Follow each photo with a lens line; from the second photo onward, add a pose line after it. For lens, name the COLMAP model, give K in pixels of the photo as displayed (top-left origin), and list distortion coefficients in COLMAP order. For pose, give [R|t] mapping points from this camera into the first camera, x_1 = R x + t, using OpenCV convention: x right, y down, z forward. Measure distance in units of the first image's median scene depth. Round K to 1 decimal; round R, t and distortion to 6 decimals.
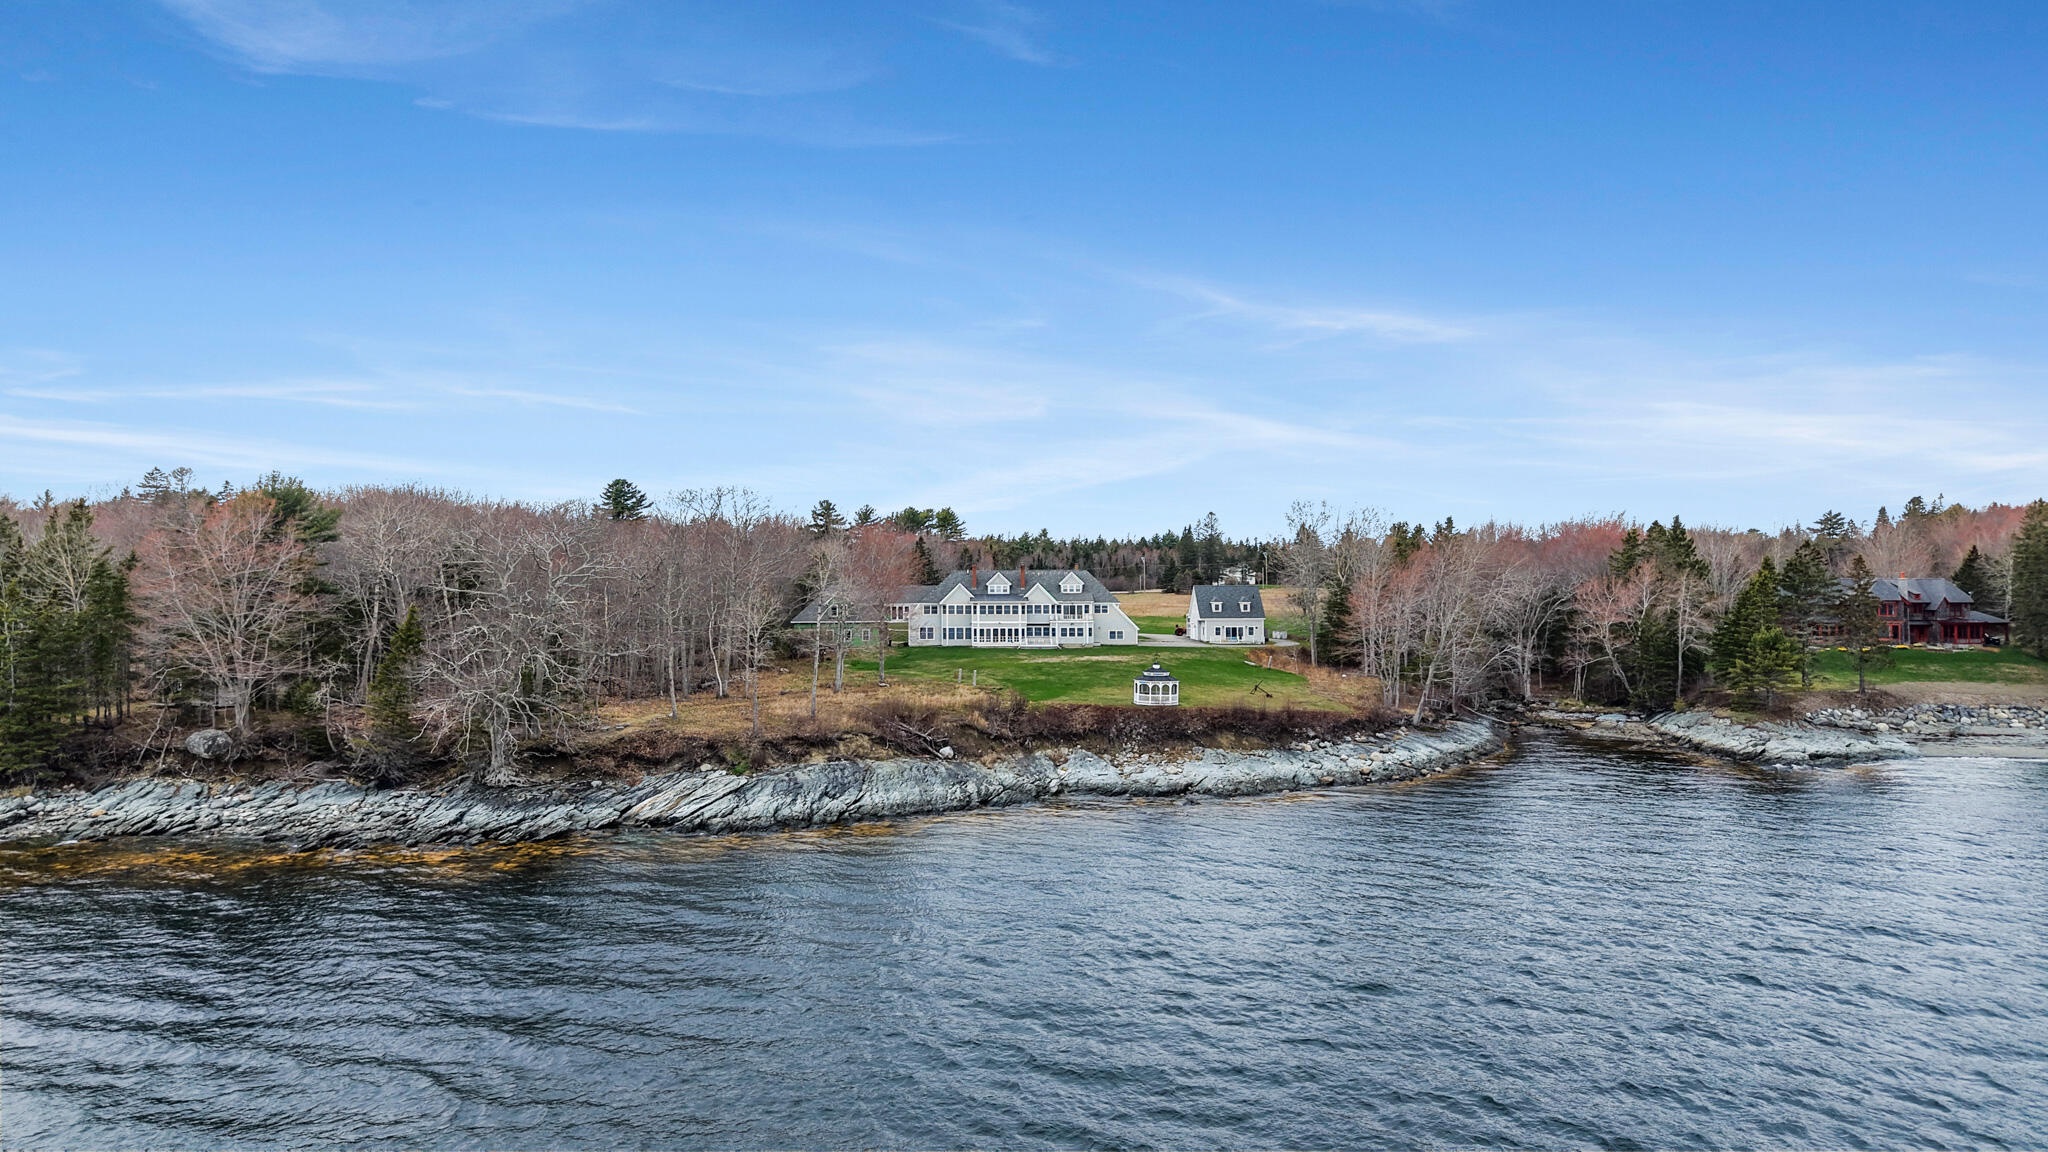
lens RADIAL K [[1365.8, 0, 1021.9], [0, 1365.8, 563.0], [0, 0, 1]] dist [0.057325, -0.078721]
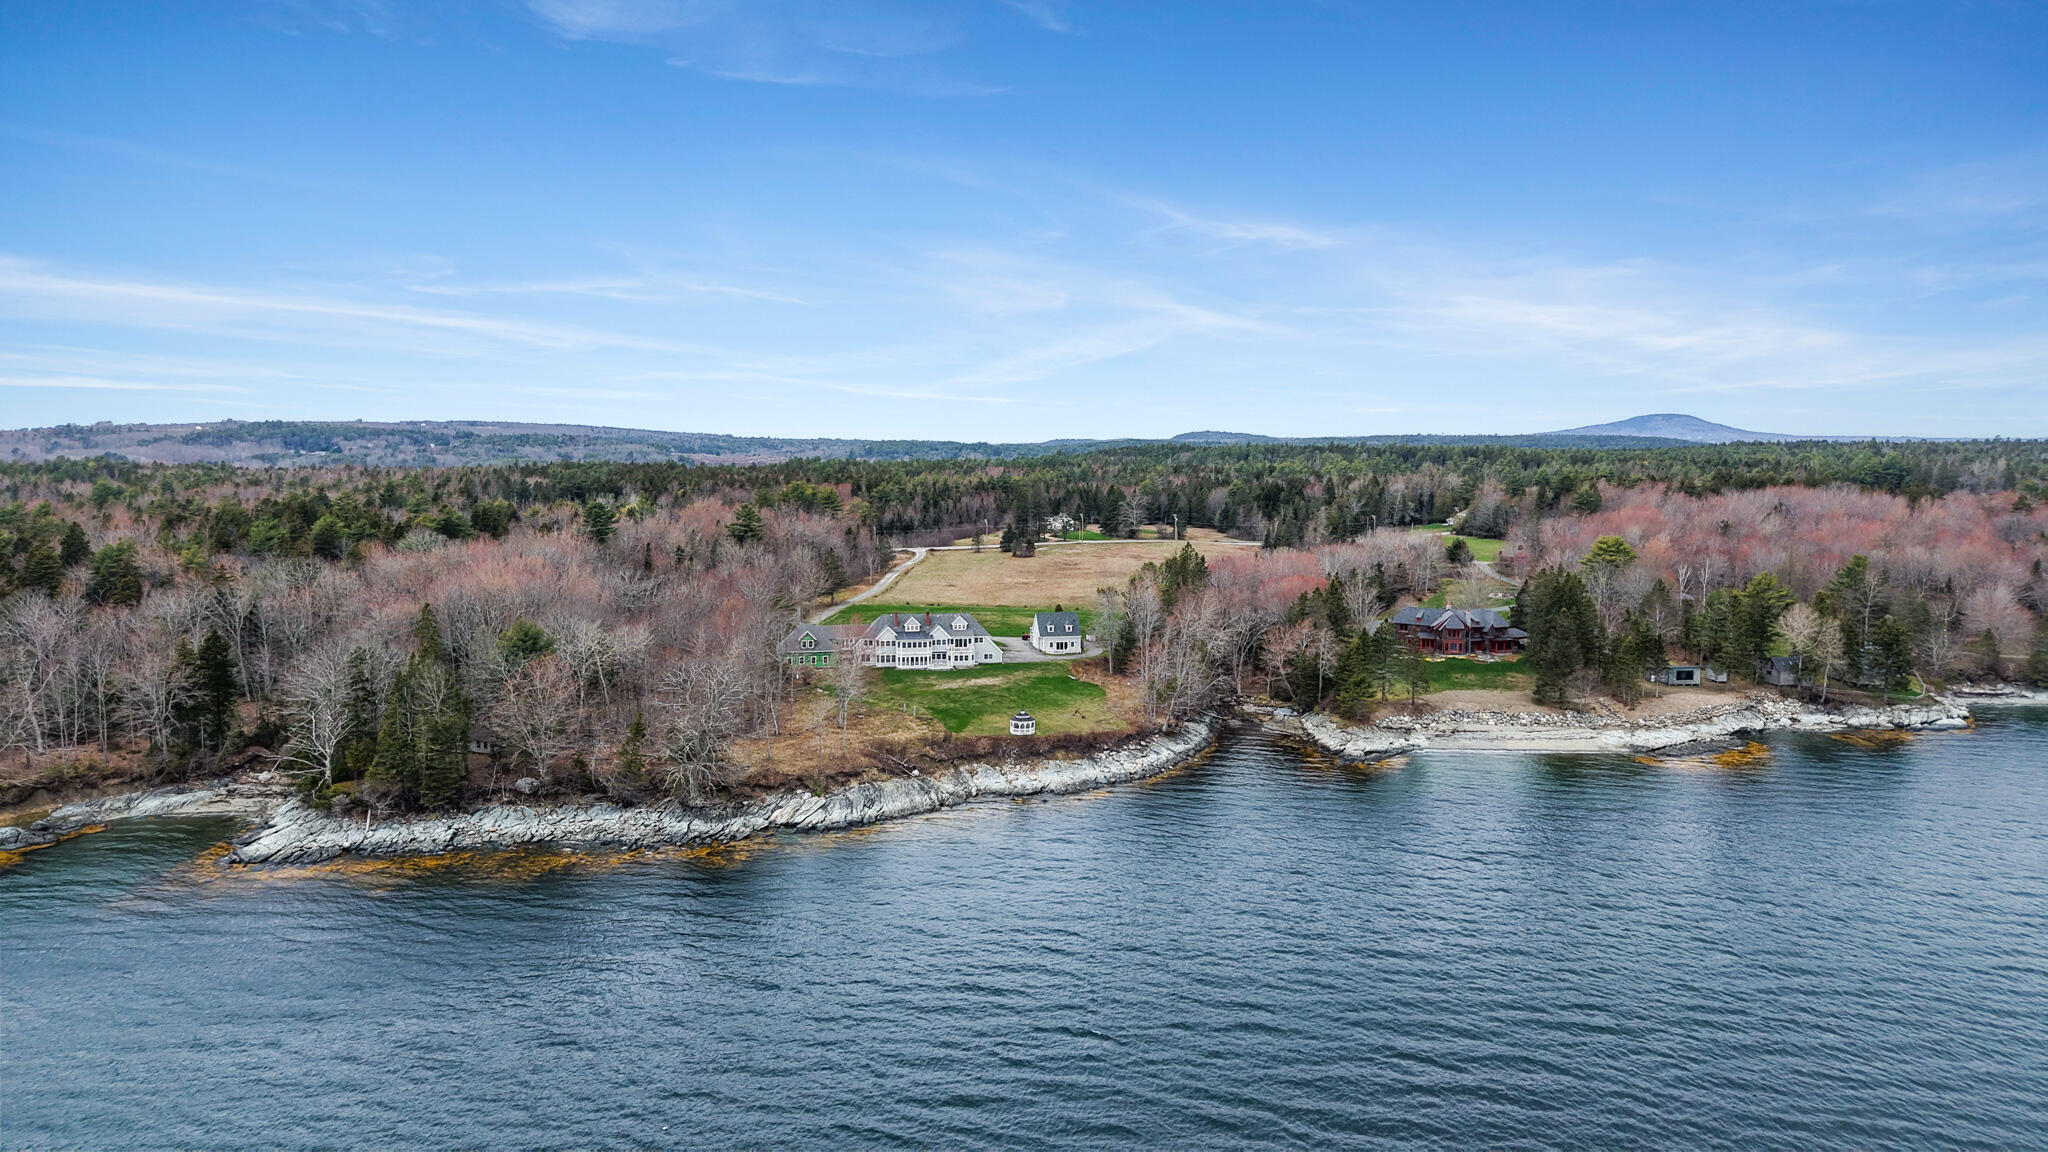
lens RADIAL K [[1365.8, 0, 1021.9], [0, 1365.8, 563.0], [0, 0, 1]] dist [0.057325, -0.078721]
pose [[0.991232, -0.007932, 0.131893, -0.115140], [-0.006258, 0.994258, 0.106827, -0.259832], [-0.131983, -0.106716, 0.985491, -0.627882]]
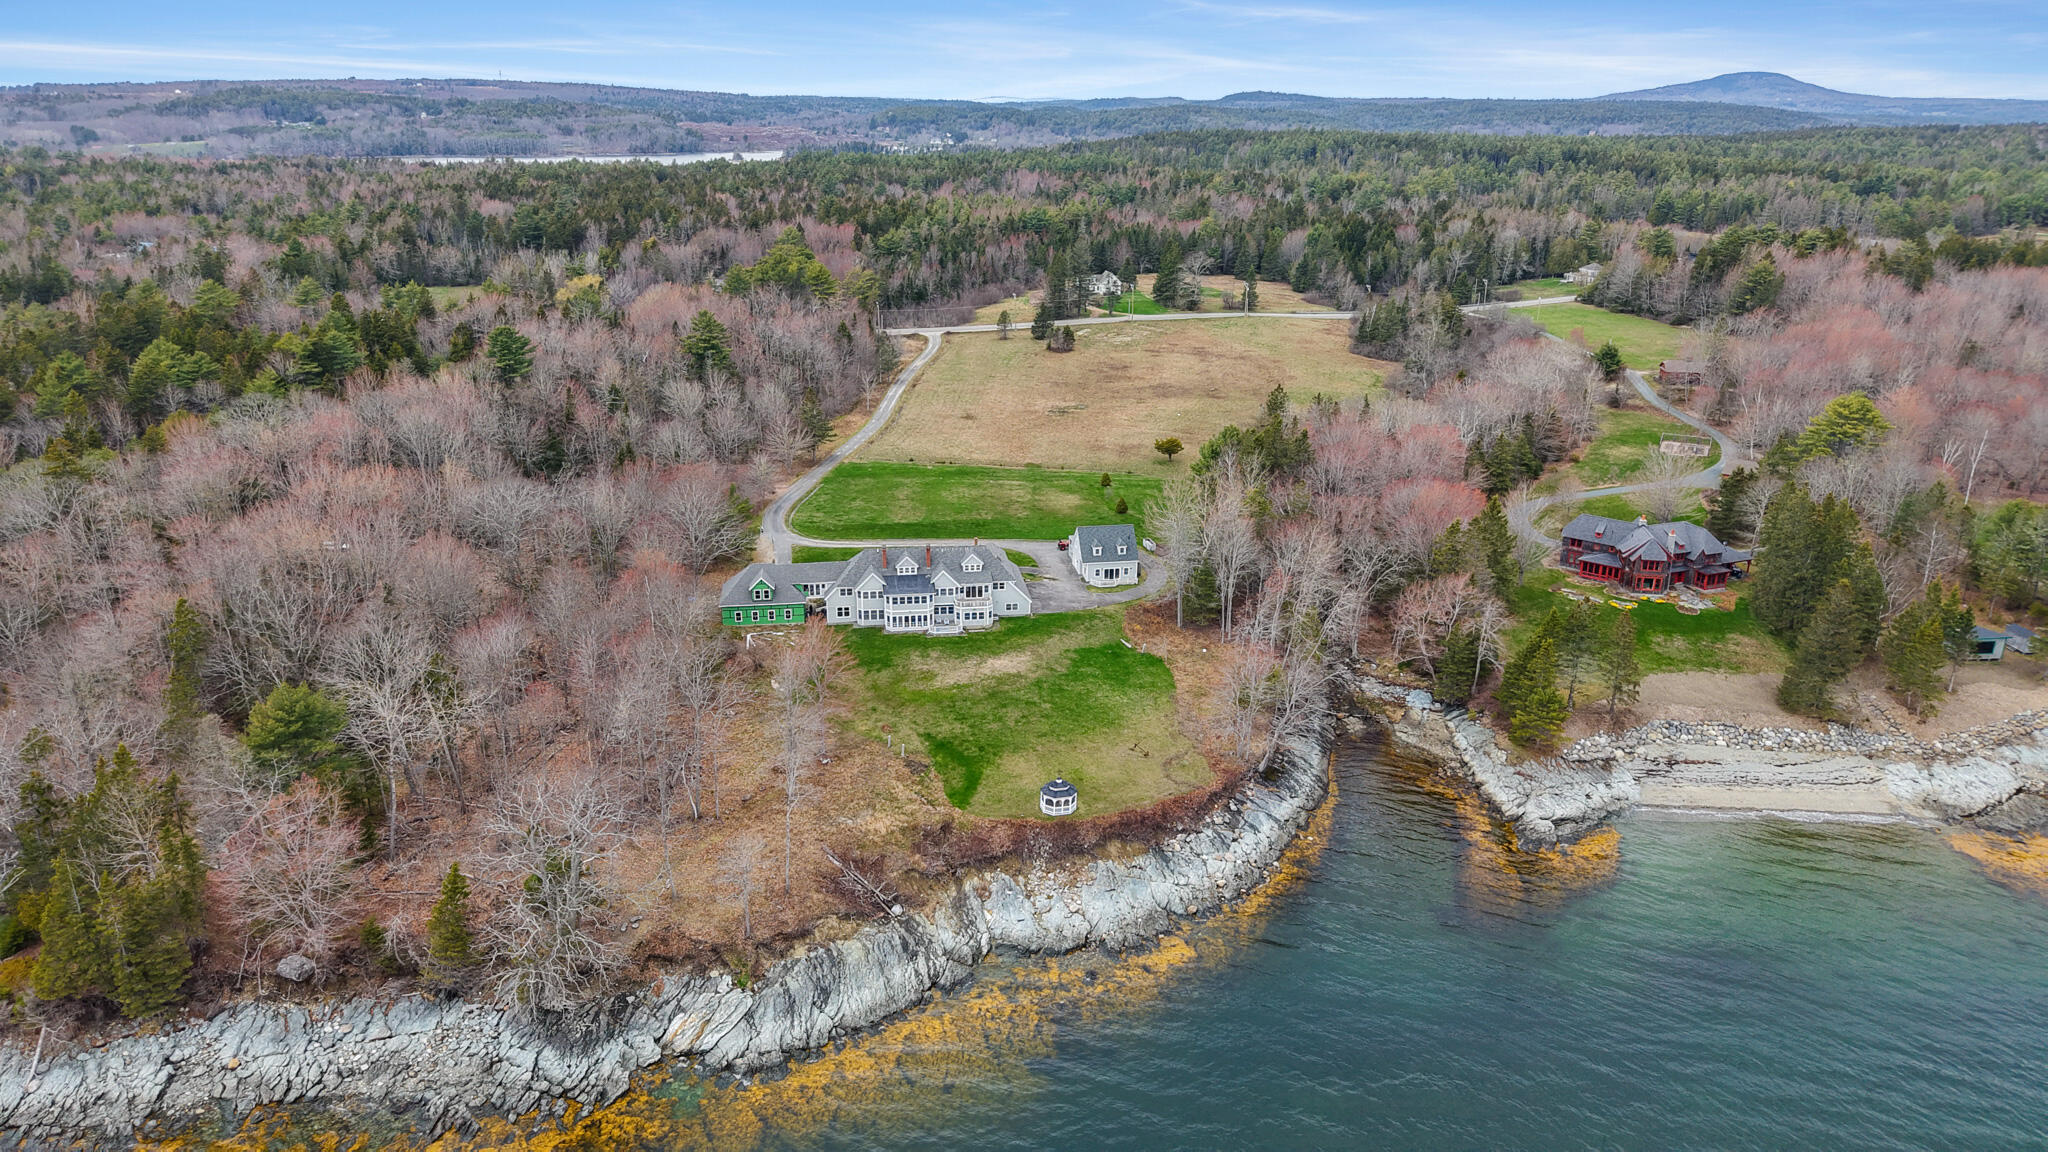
lens RADIAL K [[1360.6, 0, 1024.0], [0, 1360.6, 576.0], [0, 0, 1]] dist [0.025180, -0.027878]
pose [[0.994040, -0.028336, 0.105271, -0.045773], [-0.010492, 0.936282, 0.351093, -0.433375], [-0.108512, -0.350105, 0.930404, -0.052556]]
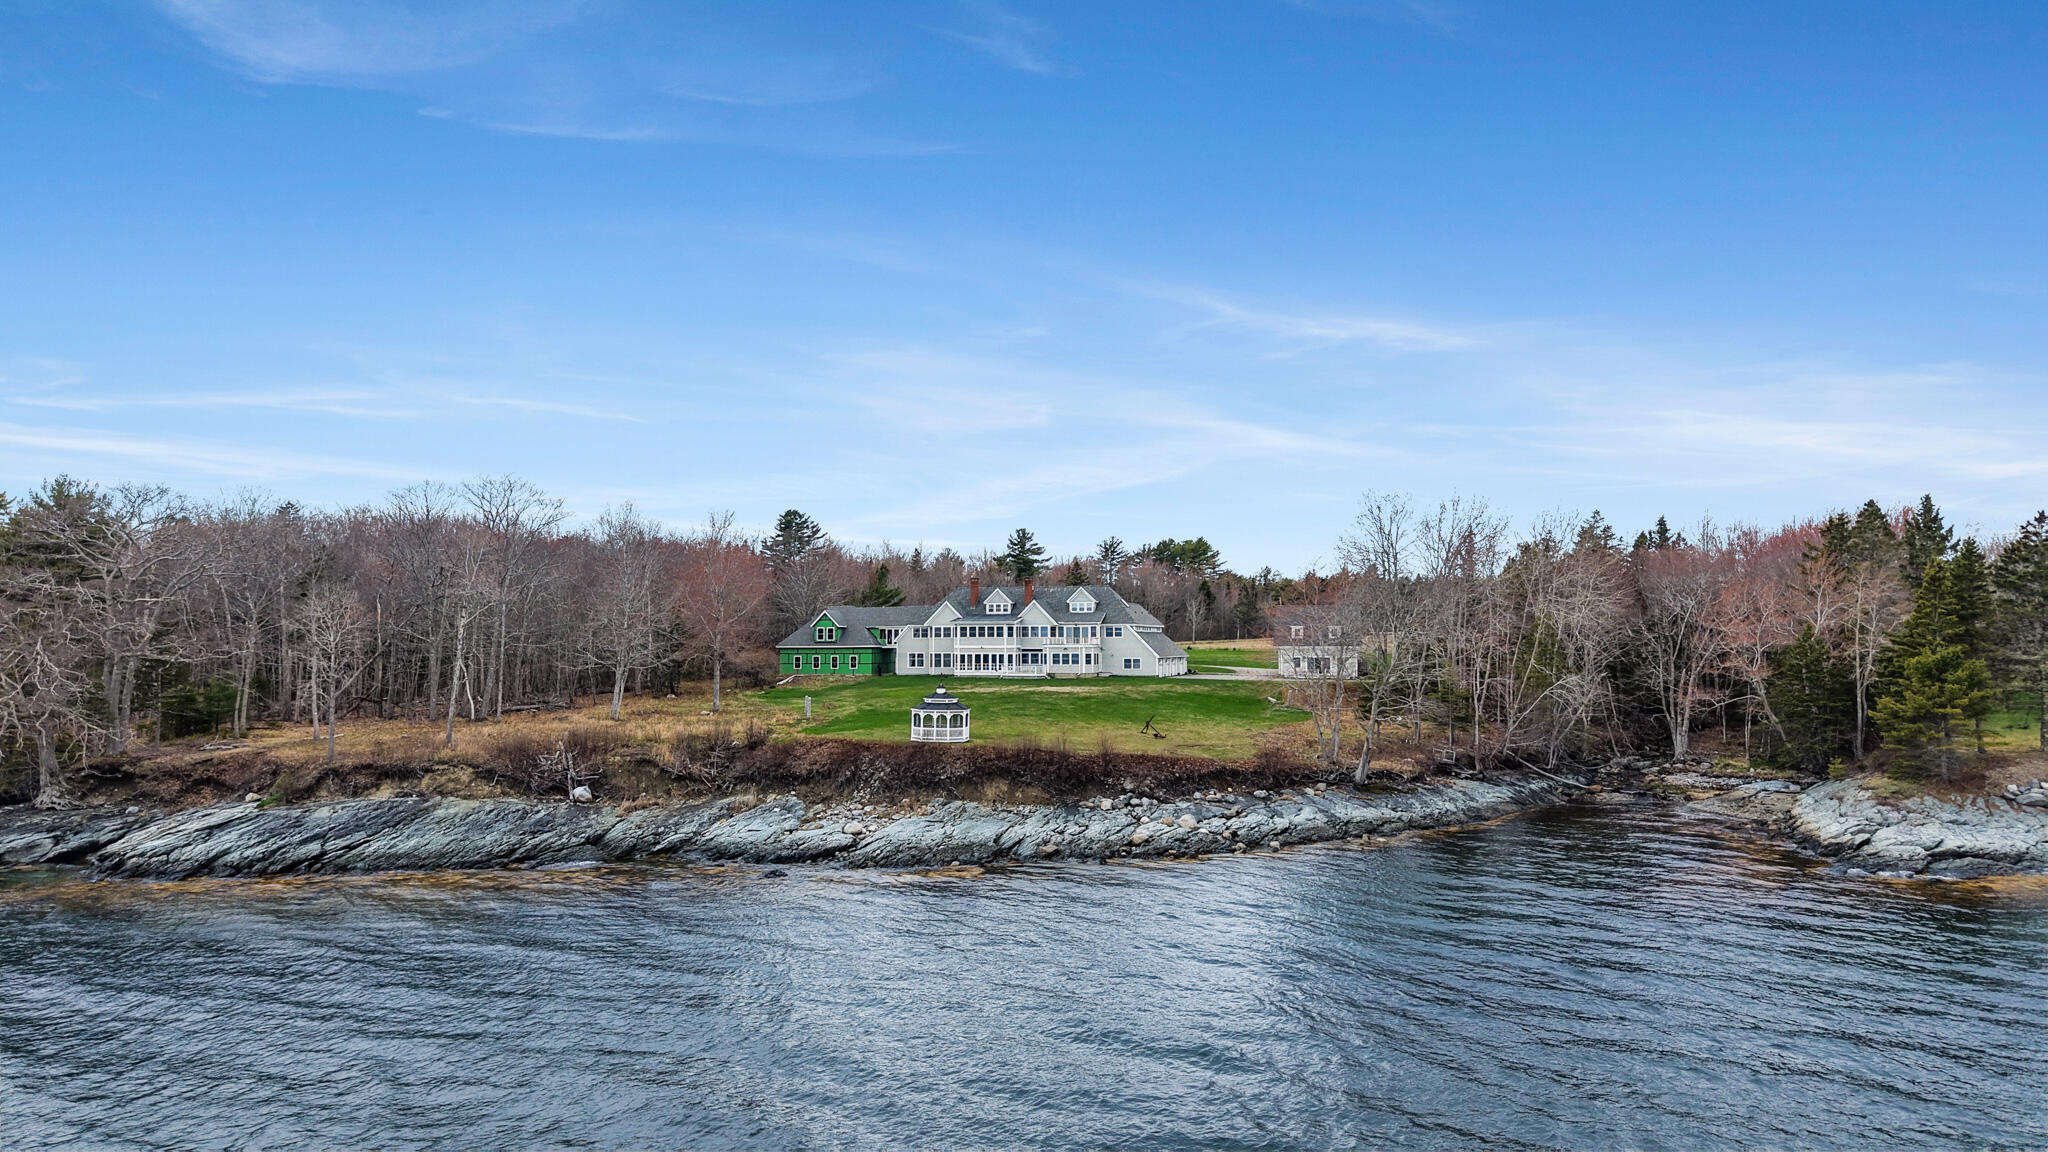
lens RADIAL K [[1365.8, 0, 1021.9], [0, 1365.8, 563.0], [0, 0, 1]] dist [0.057325, -0.078721]
pose [[0.942635, -0.018712, -0.333299, 0.328297], [0.005545, 0.999168, -0.040411, 0.029851], [0.333778, 0.036245, 0.941955, 0.247424]]
